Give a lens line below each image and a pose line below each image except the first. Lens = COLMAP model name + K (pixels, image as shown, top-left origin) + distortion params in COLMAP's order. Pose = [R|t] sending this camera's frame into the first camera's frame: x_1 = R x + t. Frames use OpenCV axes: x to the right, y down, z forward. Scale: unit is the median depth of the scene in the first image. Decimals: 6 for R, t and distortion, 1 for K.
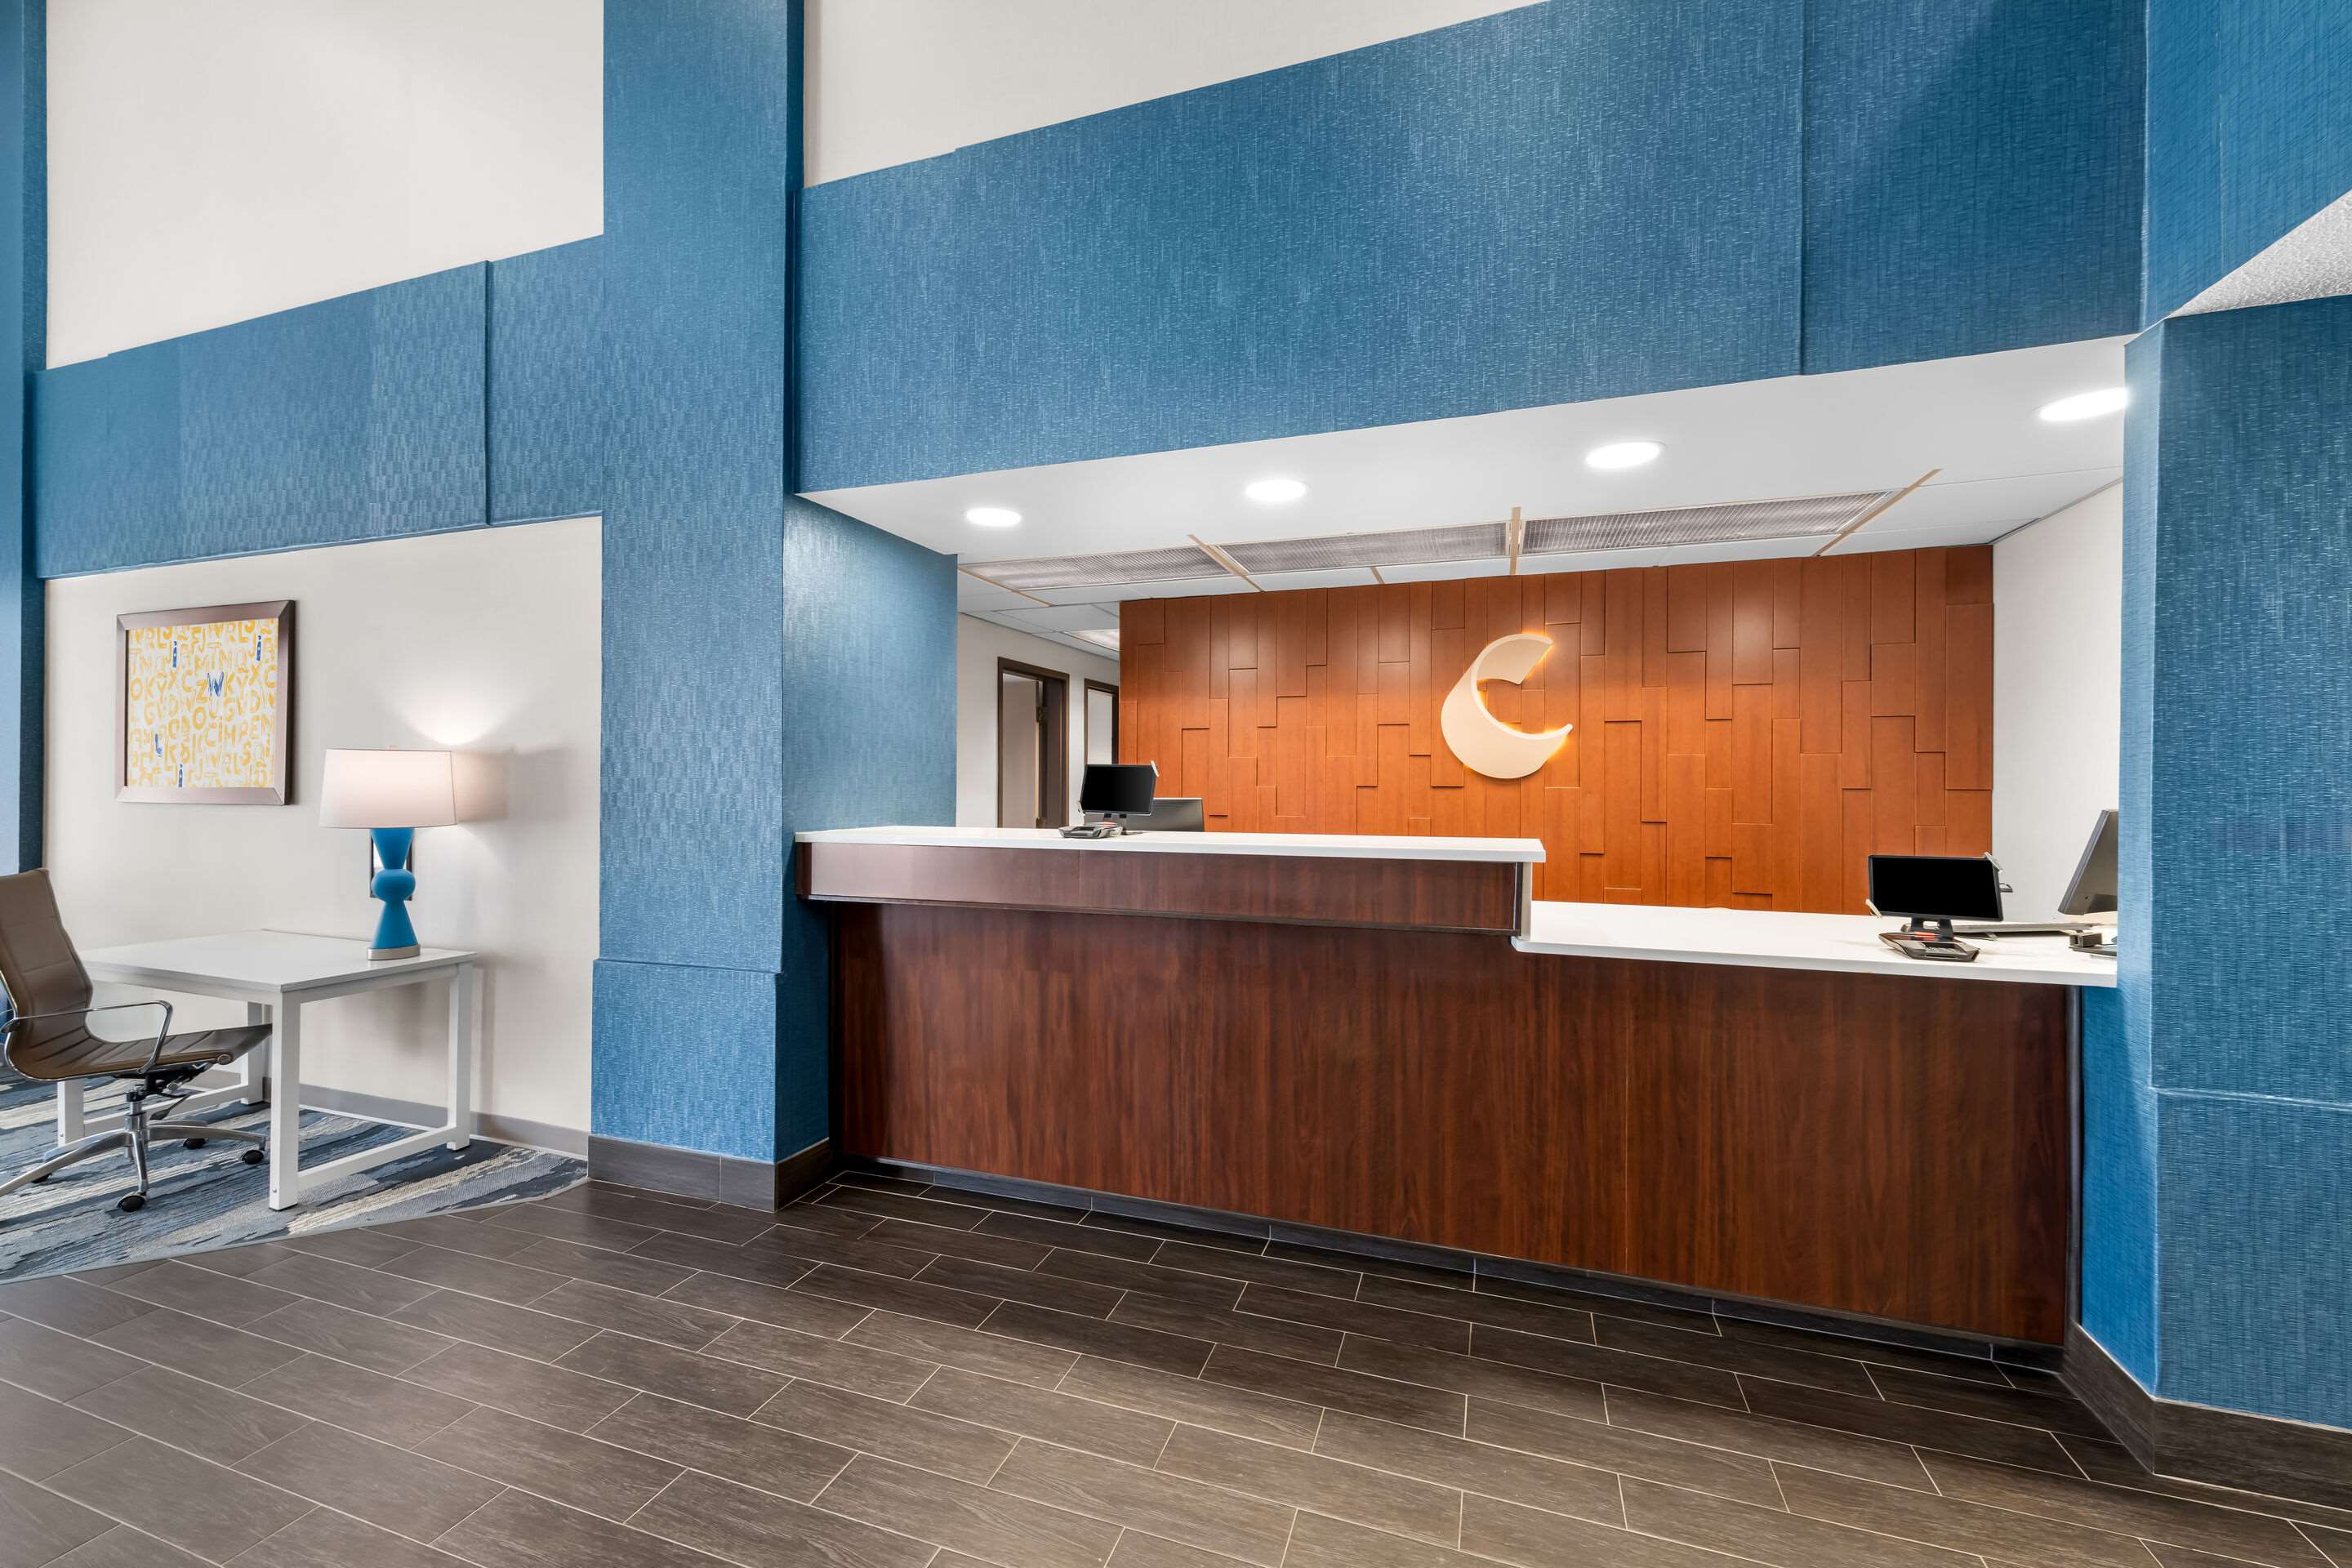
lens RADIAL K [[939.3, 0, 1176.5], [0, 939.3, 796.4], [0, 0, 1]] dist [0.000934, 0.000033]
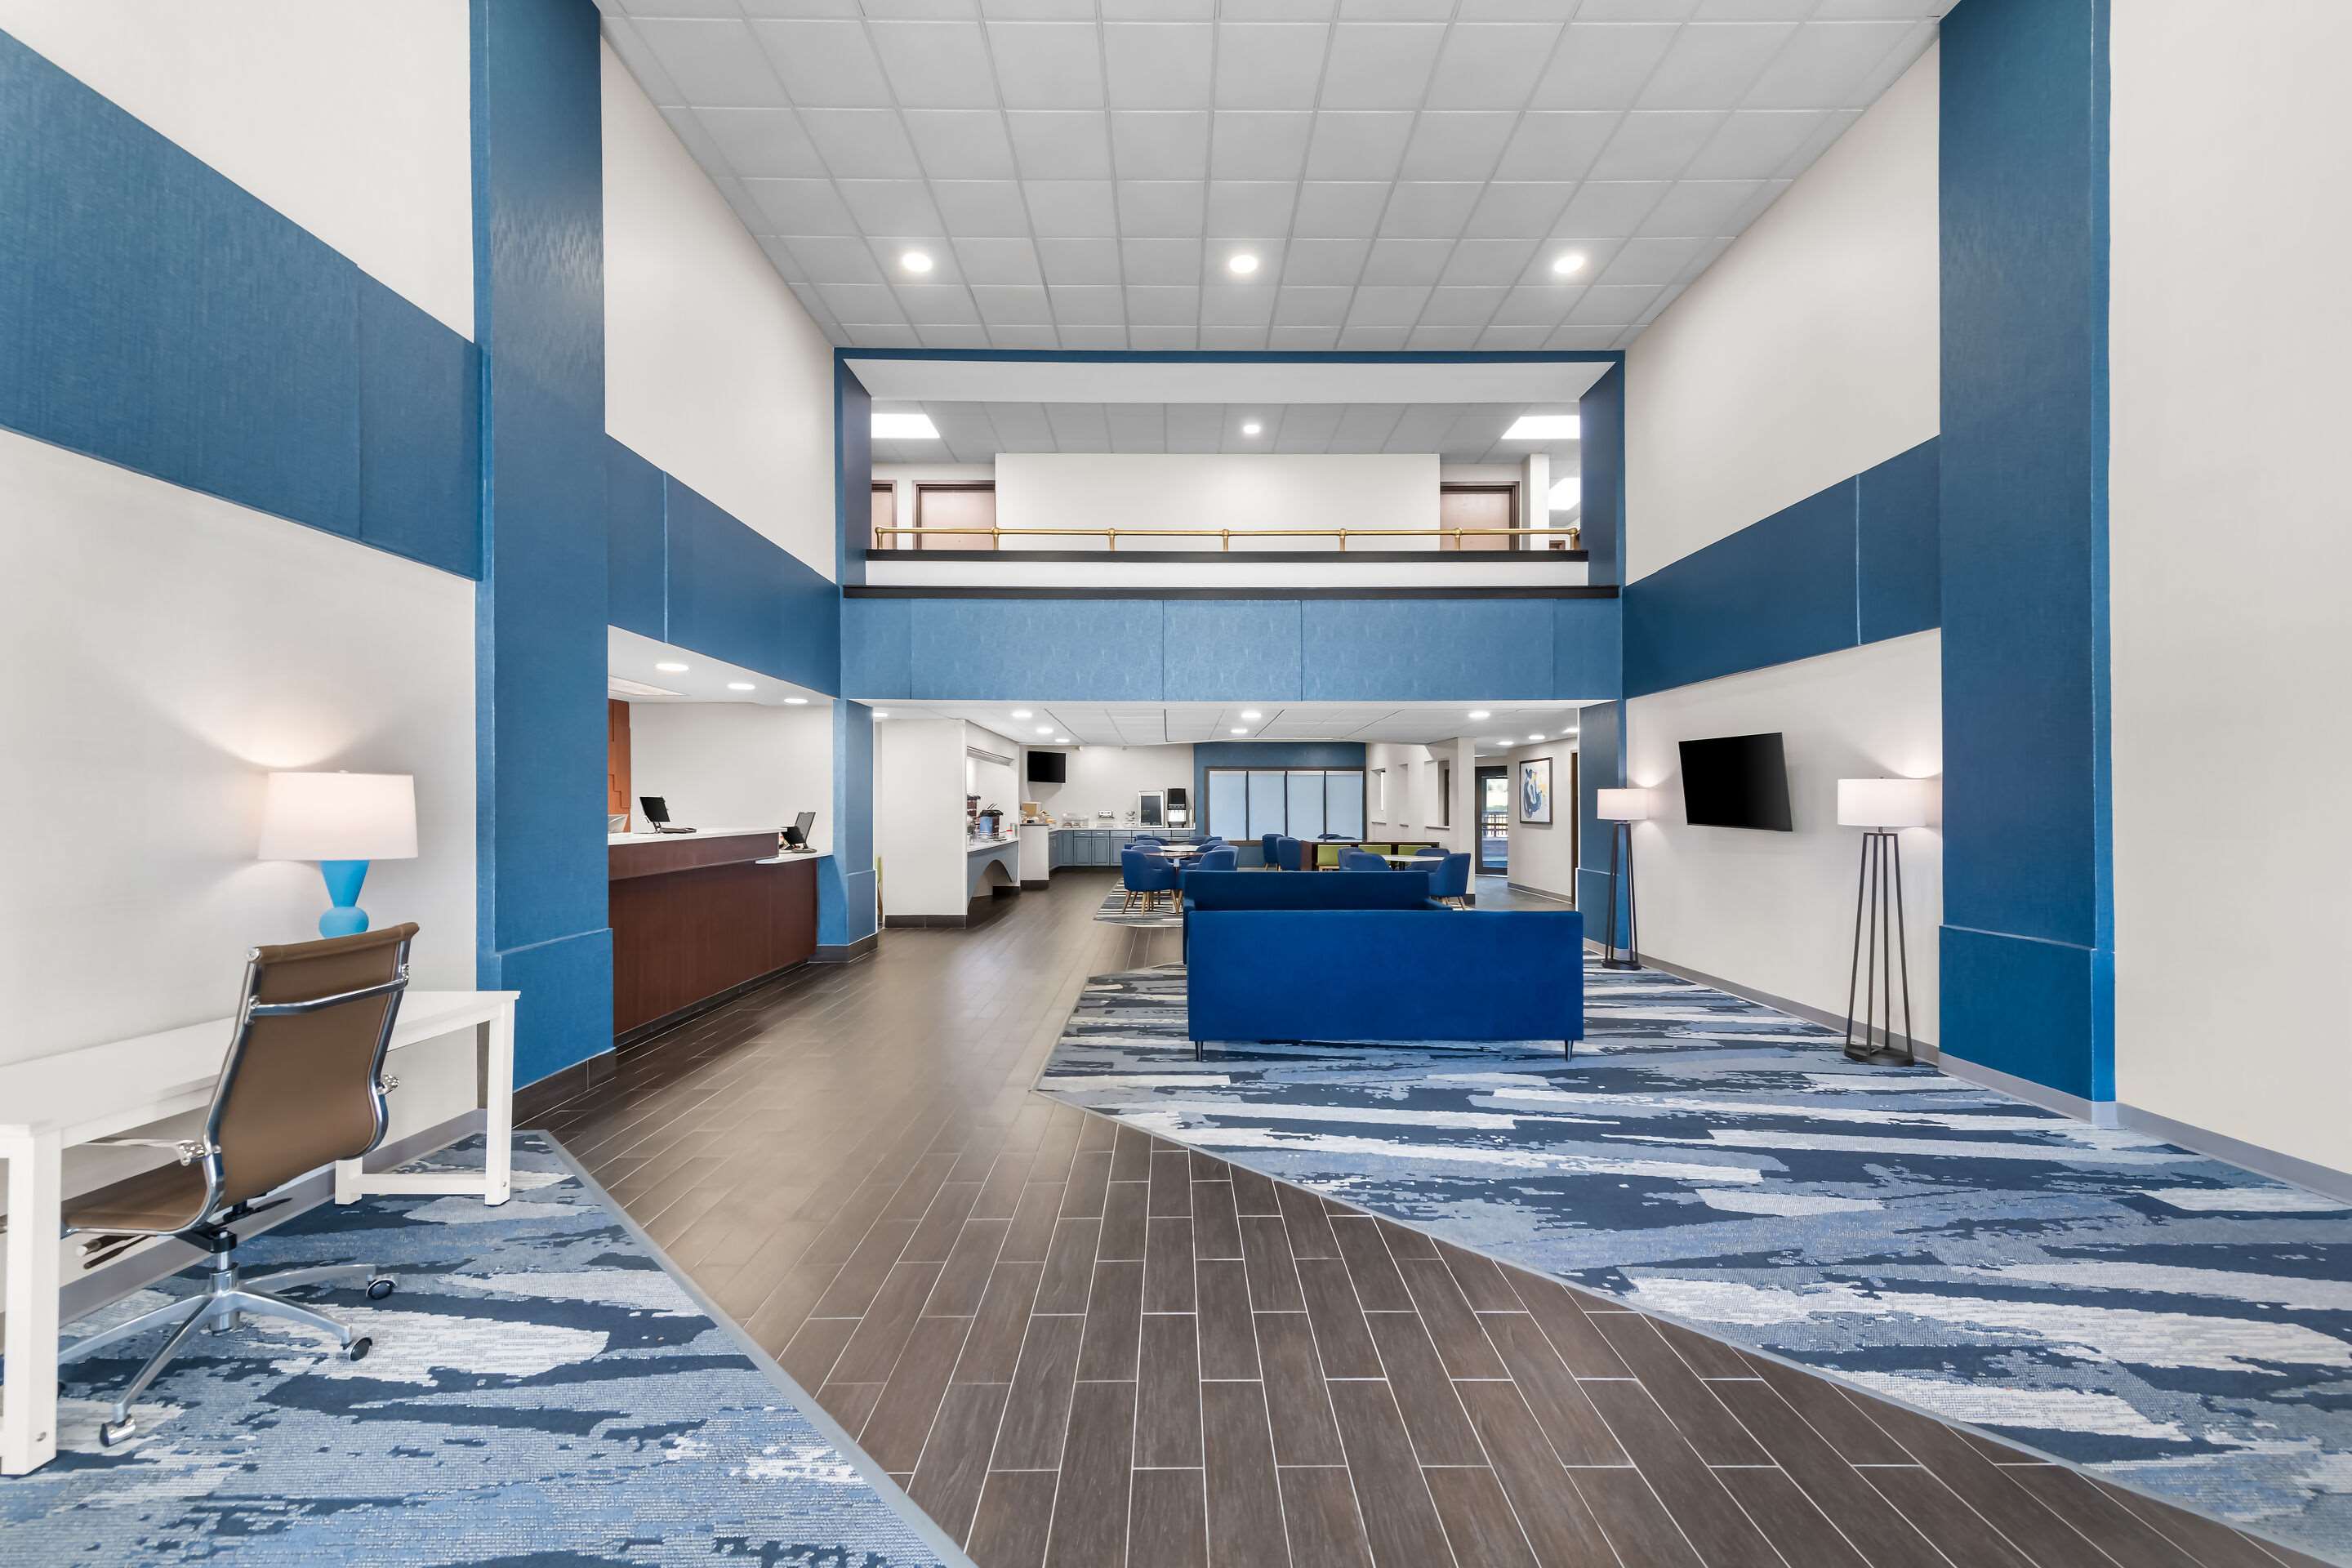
lens RADIAL K [[939.3, 0, 1174.3], [0, 939.3, 797.5], [0, 0, 1]] dist [0.000934, 0.000033]
pose [[-0.320962, 0.000795, 0.947092, -1.645050], [-0.006395, 0.999975, -0.003006, -0.030864], [-0.947070, -0.007022, -0.320949, 0.442588]]
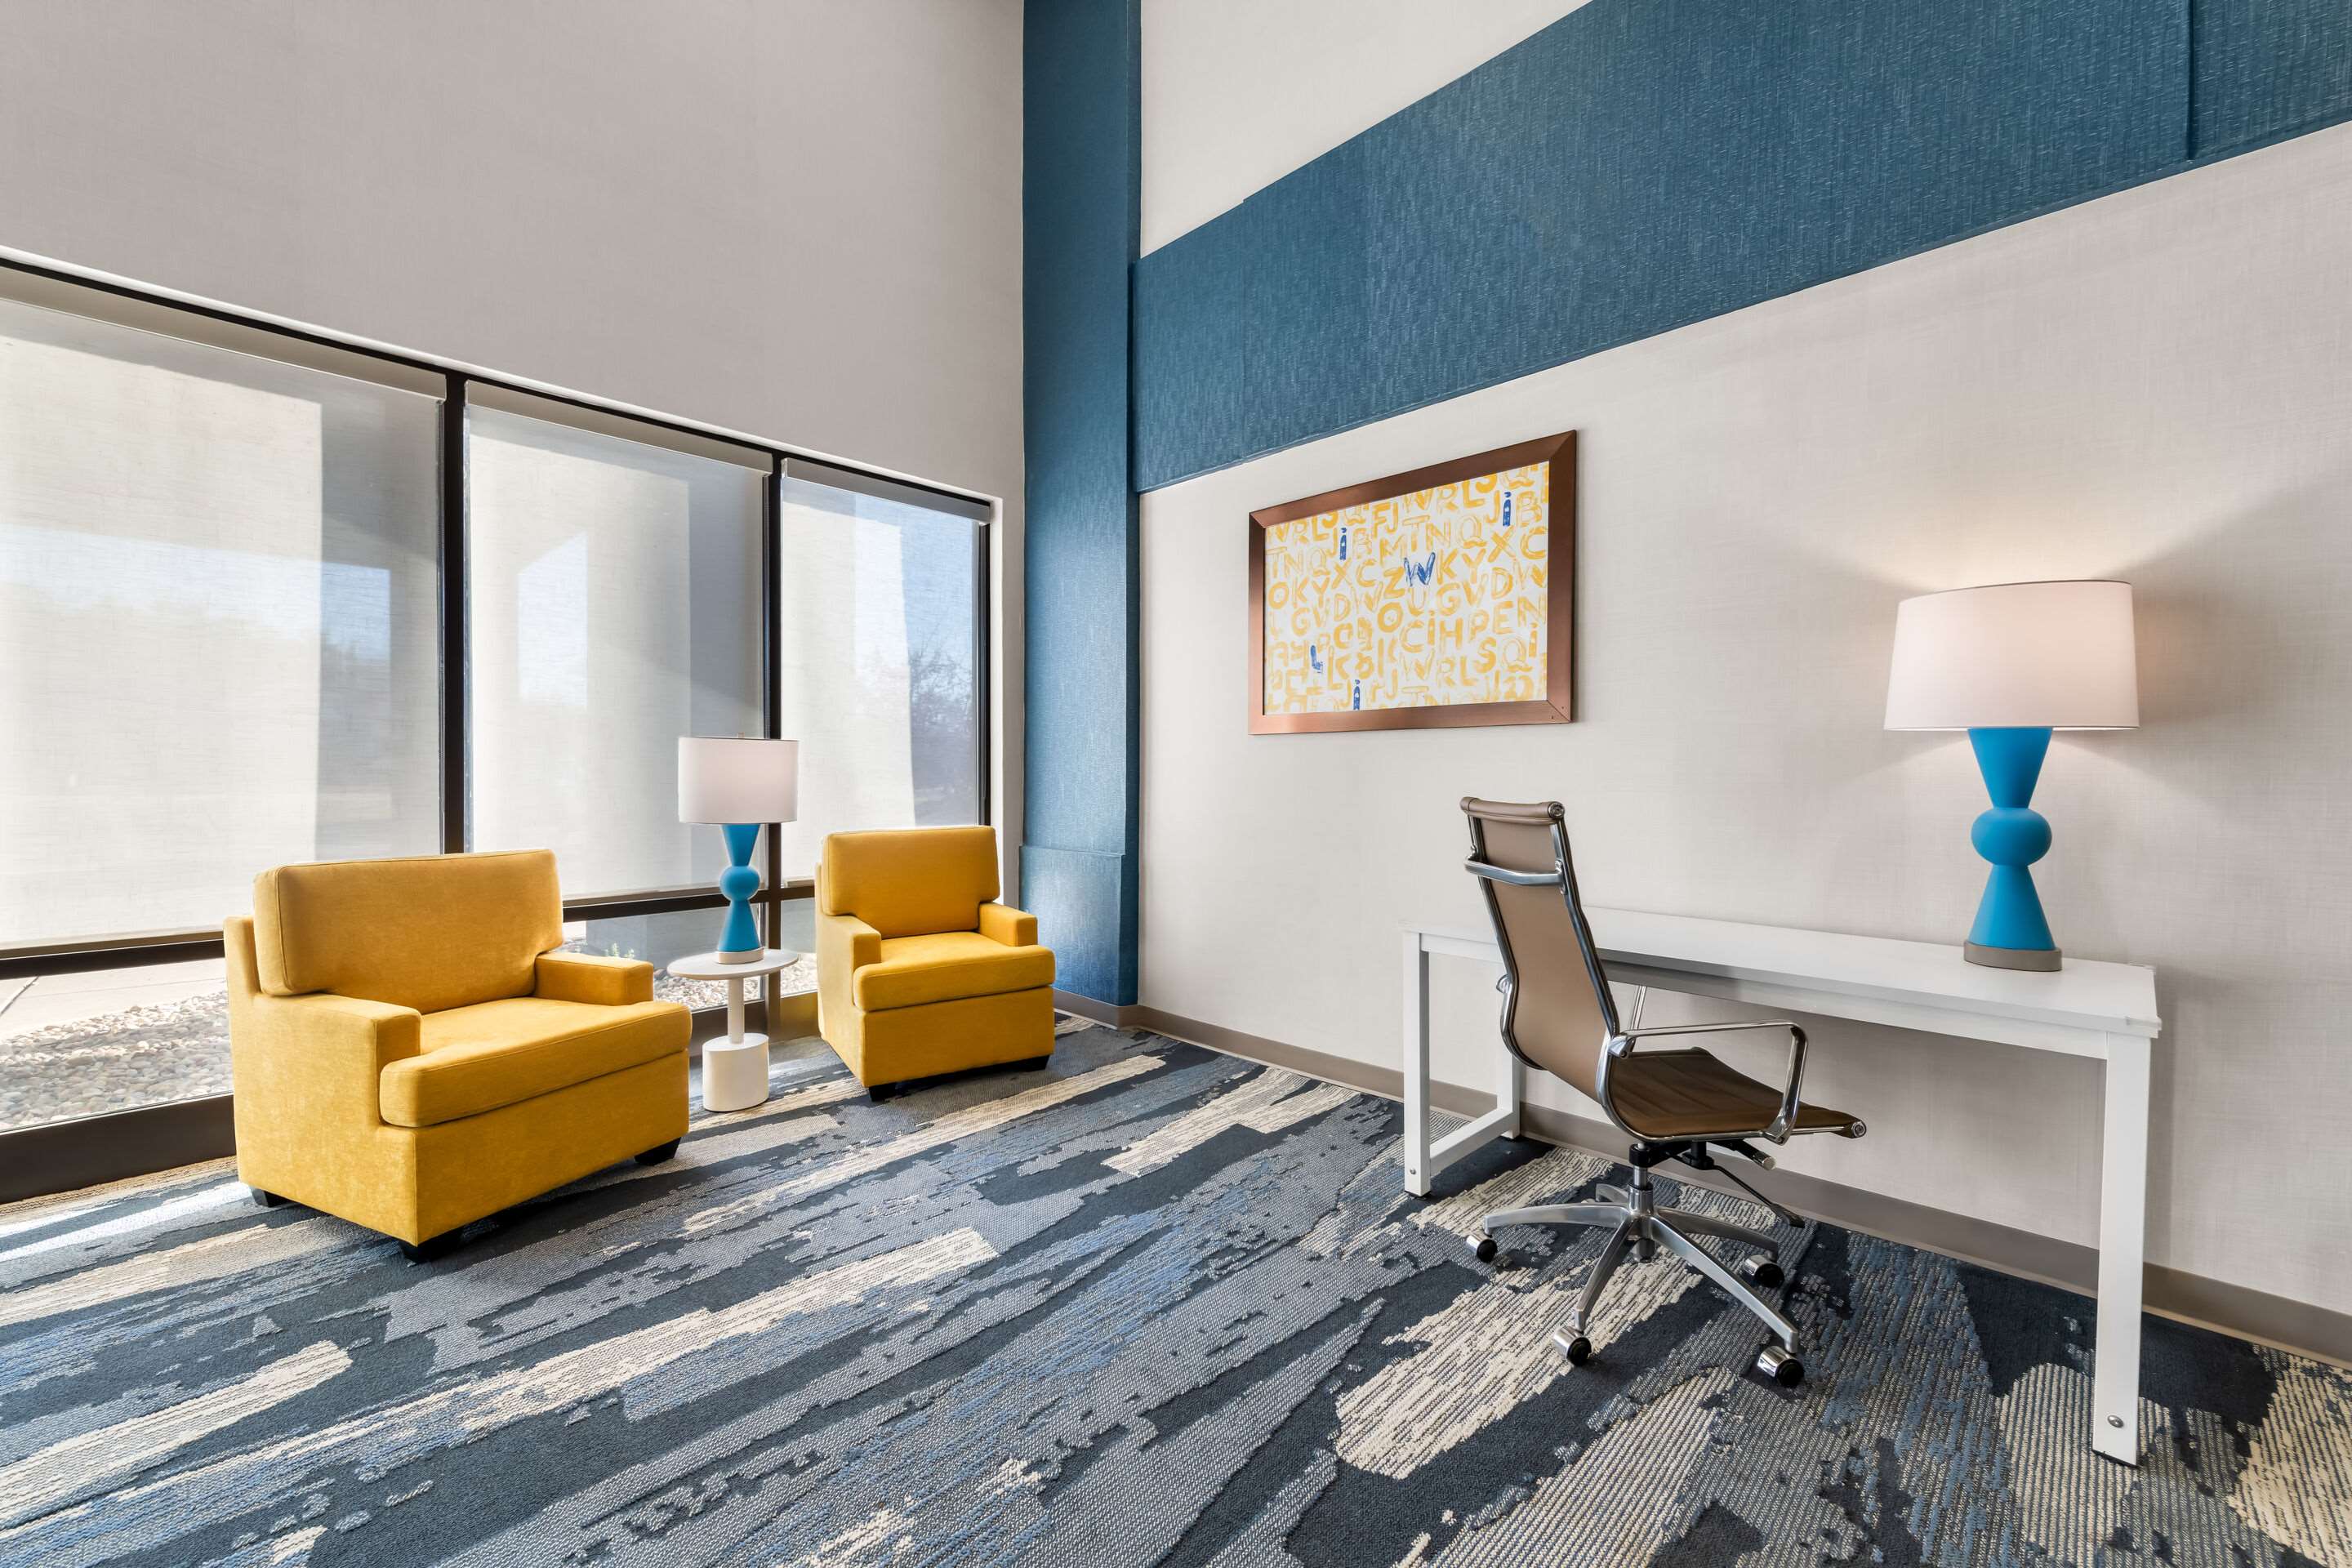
lens RADIAL K [[939.3, 0, 1174.6], [0, 939.3, 776.0], [0, 0, 1]] dist [0.000934, 0.000033]
pose [[0.895501, -0.002565, -0.445053, -0.860777], [0.003912, 0.999990, 0.002108, 0.045338], [0.445043, -0.003629, 0.895502, 0.228027]]
